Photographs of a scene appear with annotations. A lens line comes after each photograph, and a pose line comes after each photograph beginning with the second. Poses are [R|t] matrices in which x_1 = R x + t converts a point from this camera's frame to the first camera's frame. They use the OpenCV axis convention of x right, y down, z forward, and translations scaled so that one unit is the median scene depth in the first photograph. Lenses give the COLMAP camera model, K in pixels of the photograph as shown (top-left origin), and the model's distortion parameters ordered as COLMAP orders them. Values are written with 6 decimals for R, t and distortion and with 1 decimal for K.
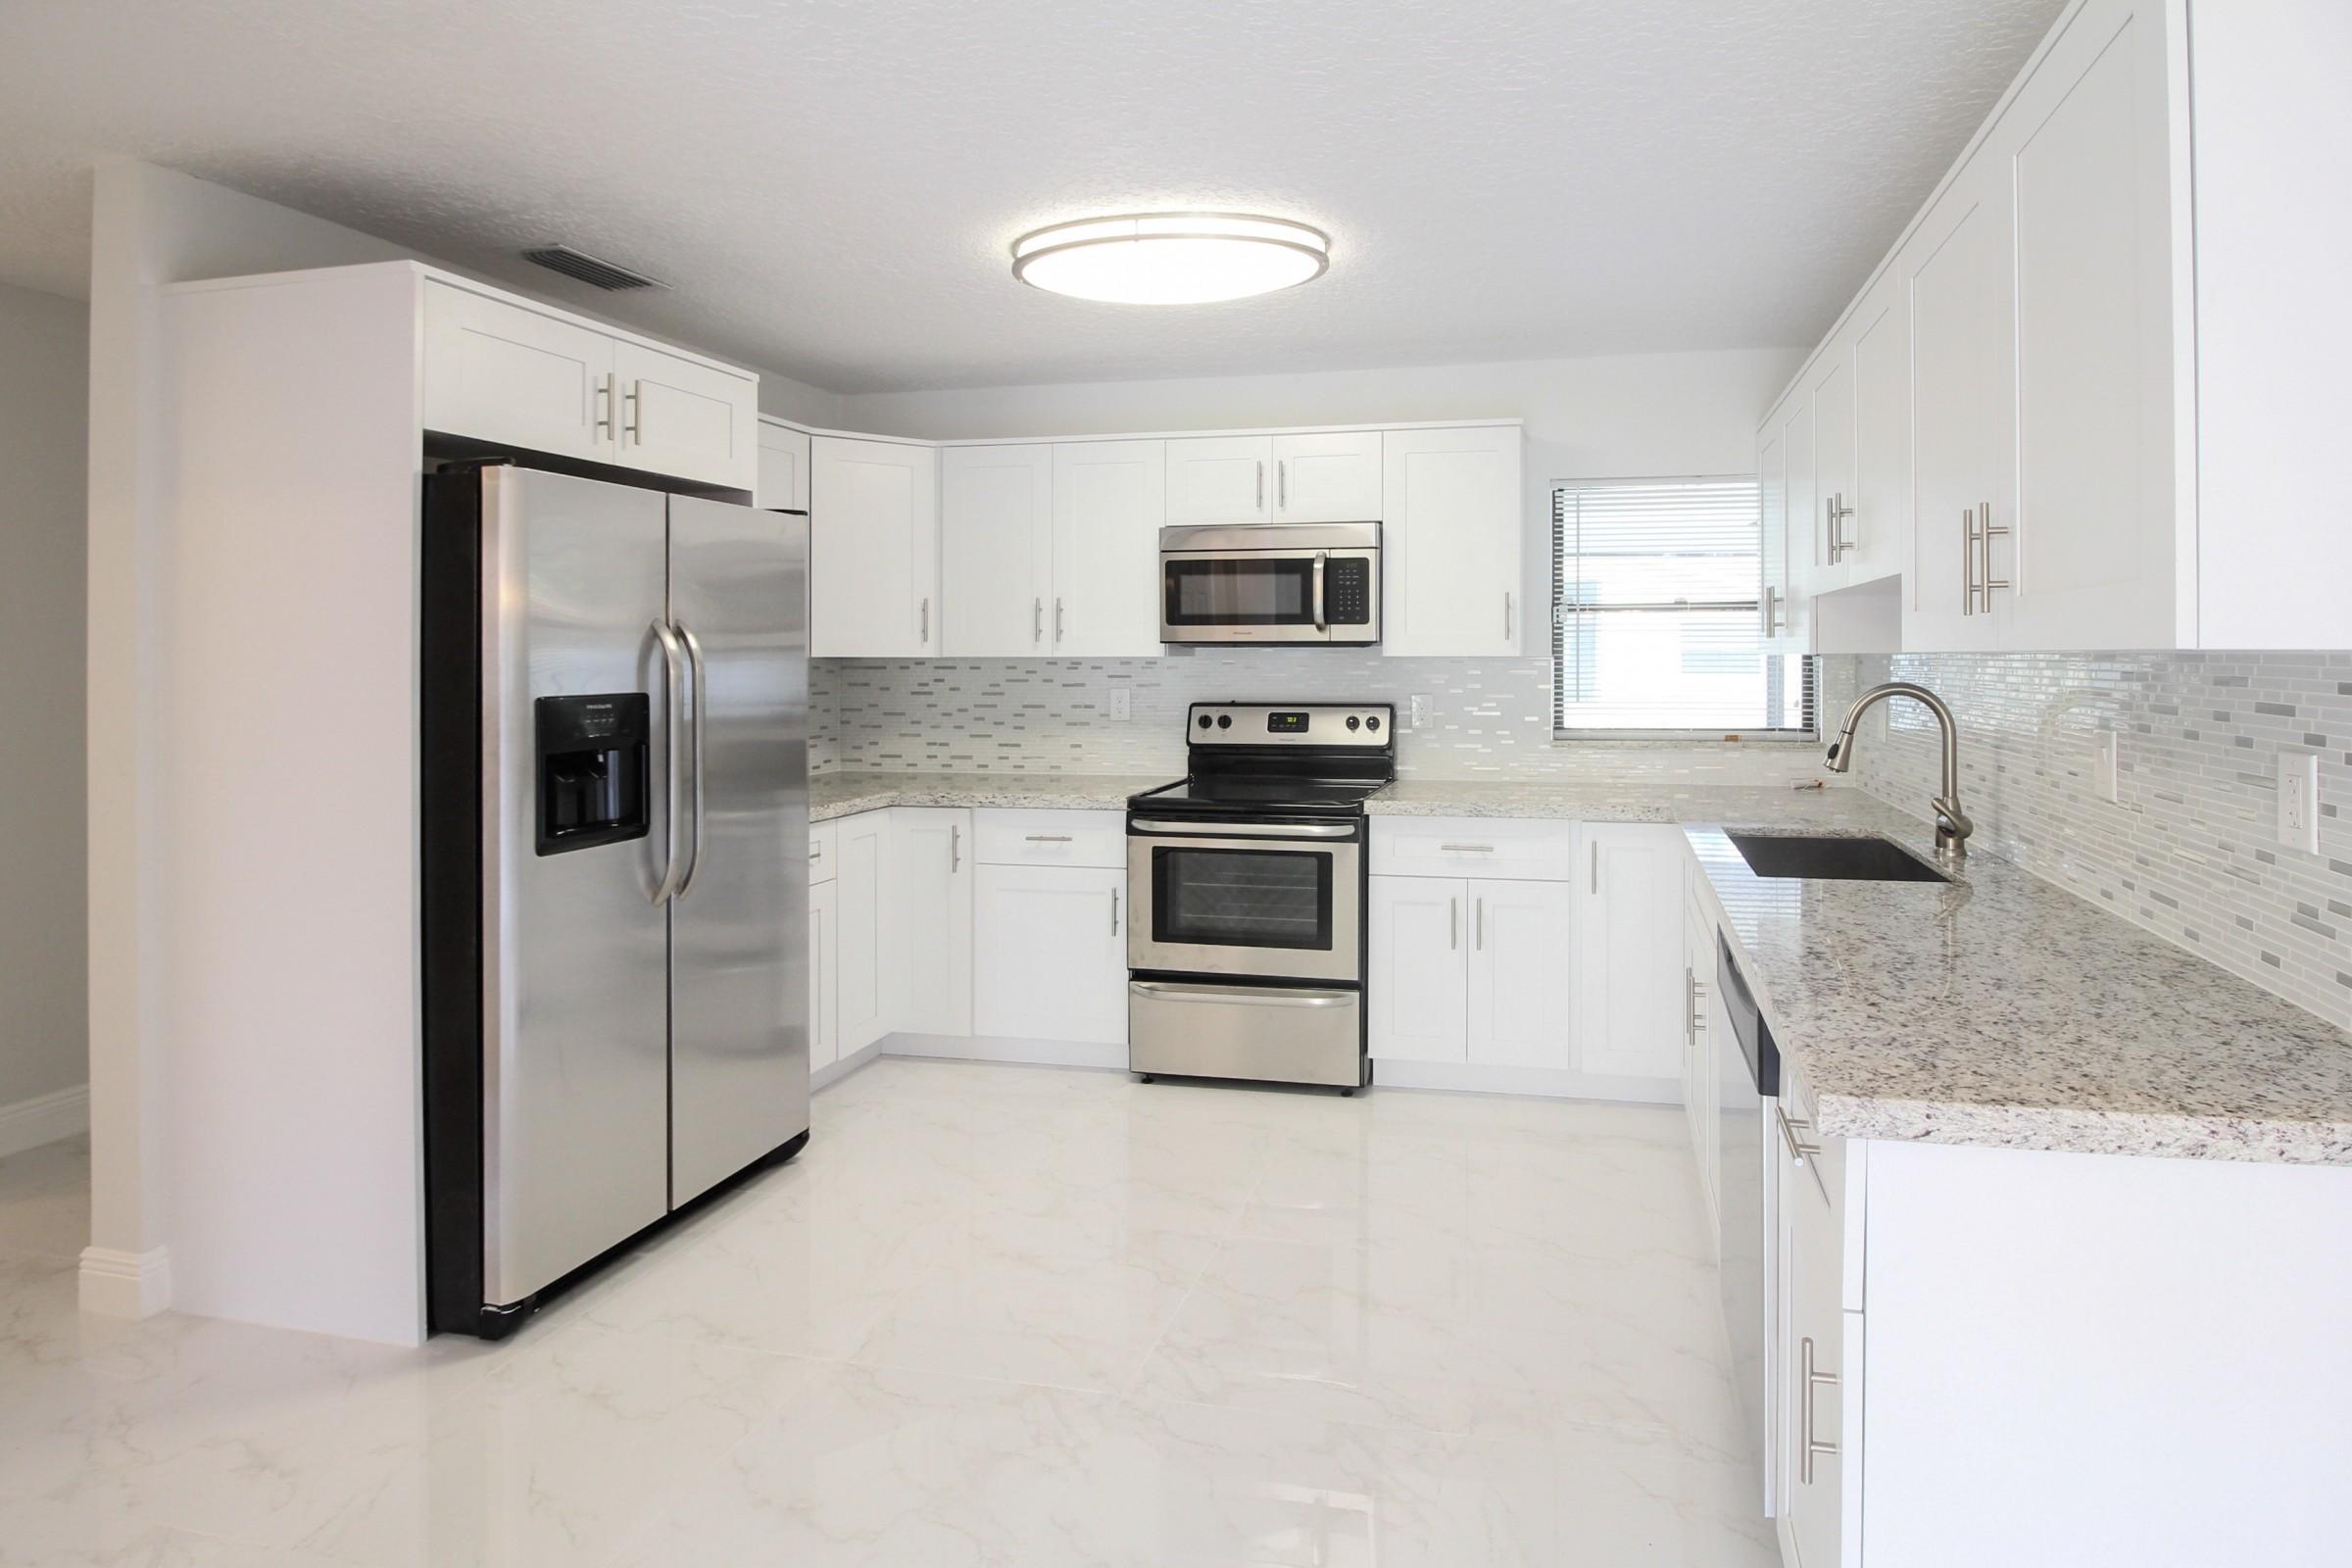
lens RADIAL K [[1178.3, 0, 1372.8], [0, 1178.3, 651.5], [0, 0, 1]] dist [-0.001730, -0.001258]
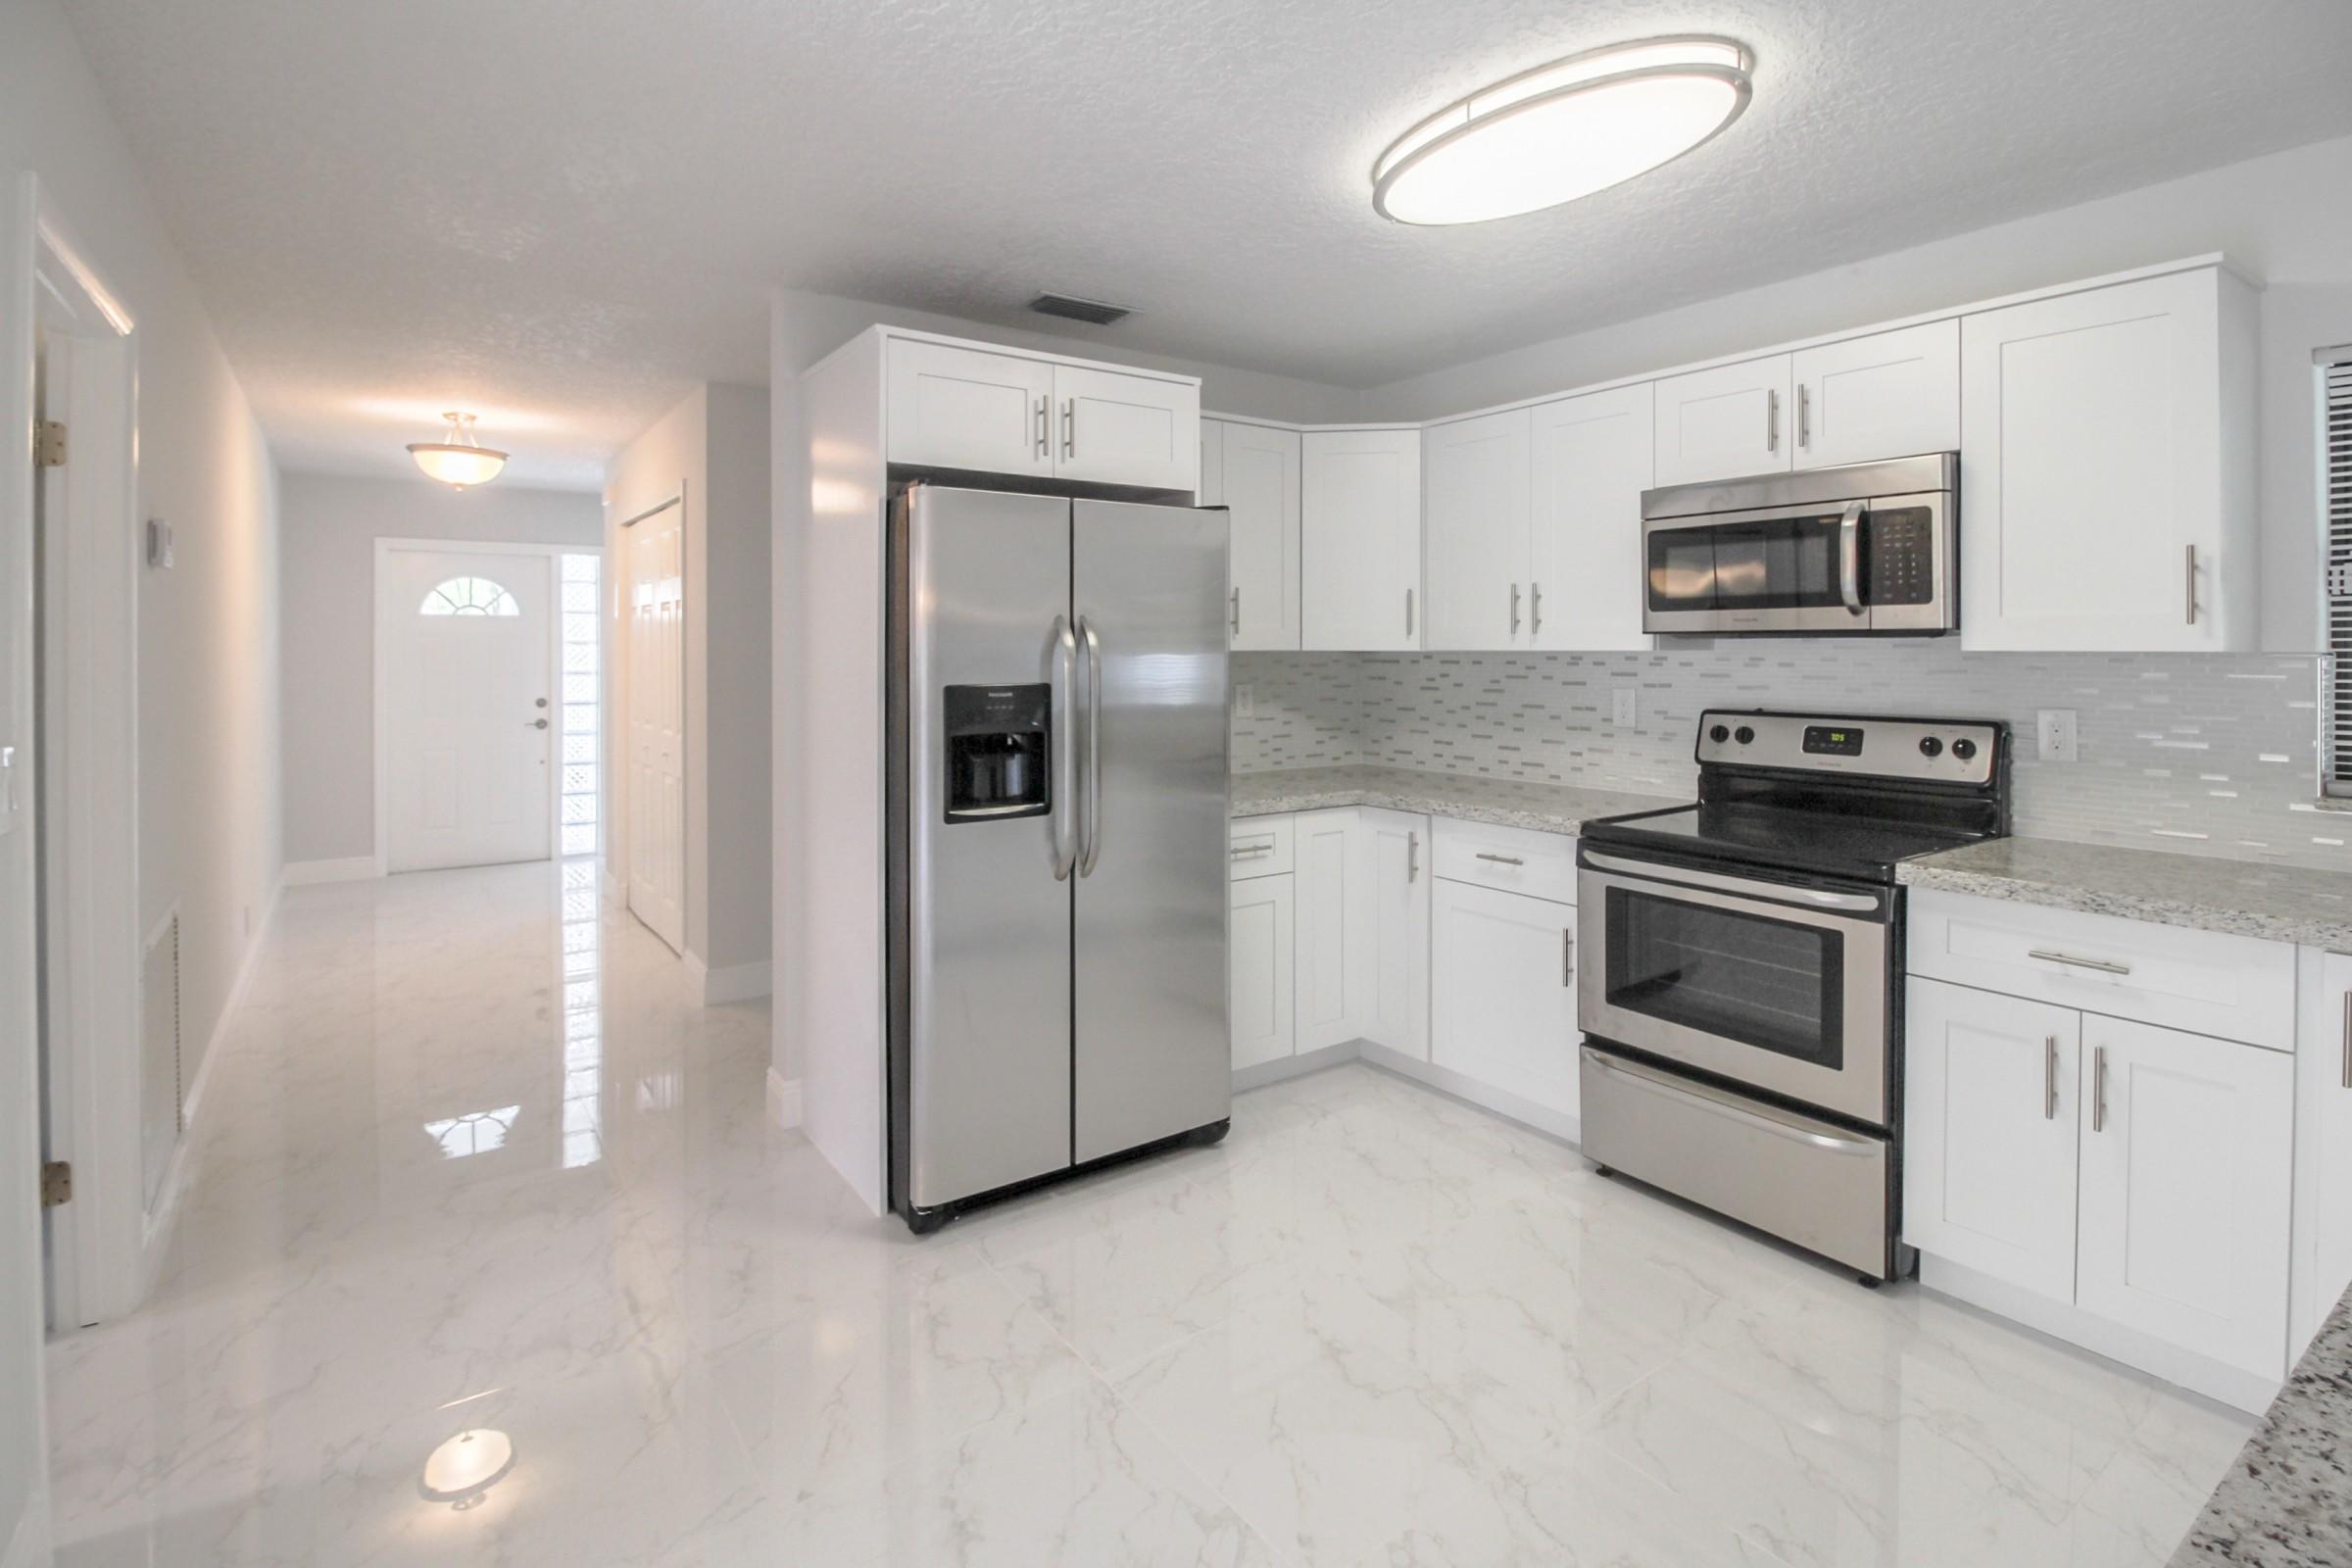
lens RADIAL K [[1150.4, 0, 1180.9], [0, 1150.4, 648.3], [0, 0, 1]] dist [0.002355, -0.013656]
pose [[0.718050, 0.000226, -0.695991, 0.146820], [0.001813, 0.999996, 0.002195, 0.000373], [0.695989, -0.002838, 0.718047, 0.221772]]
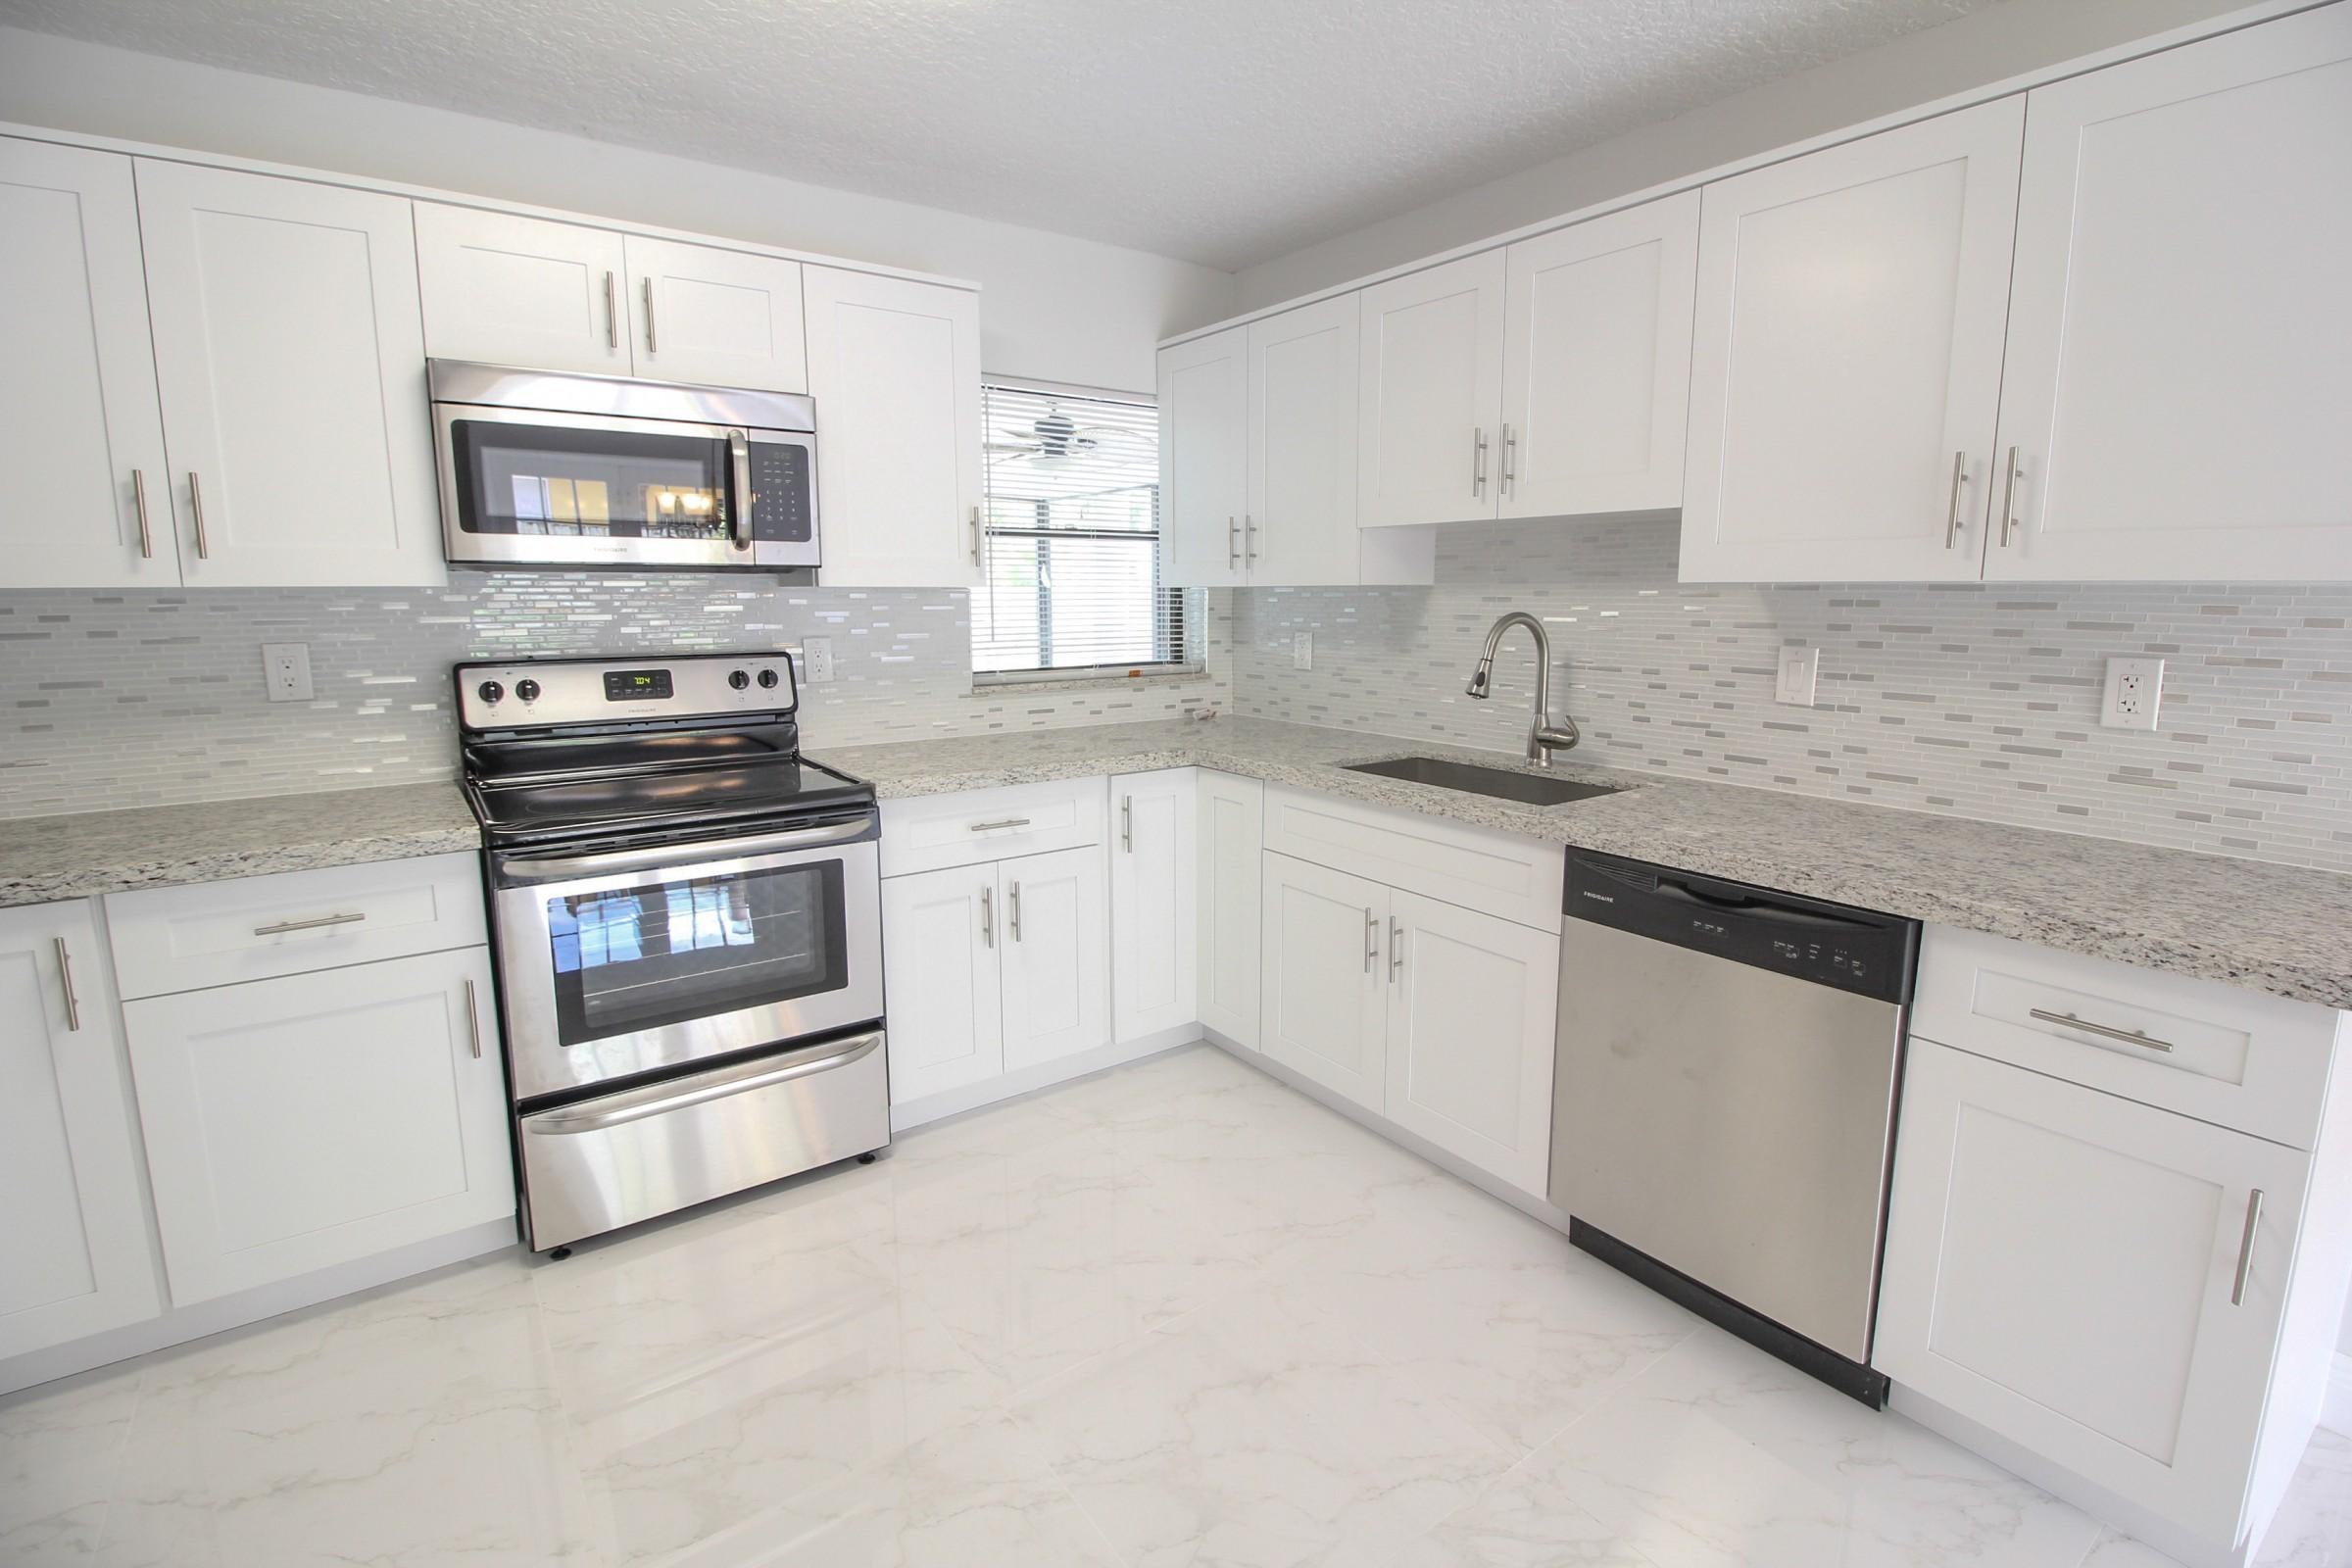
lens RADIAL K [[1133.8, 0, 1175.4], [0, 1133.8, 758.6], [0, 0, 1]] dist [-0.011645, -0.000533]
pose [[0.686068, -0.108883, 0.719343, -0.362972], [-0.002695, 0.988351, 0.152171, 0.002246], [-0.727532, -0.106338, 0.677782, 0.355034]]
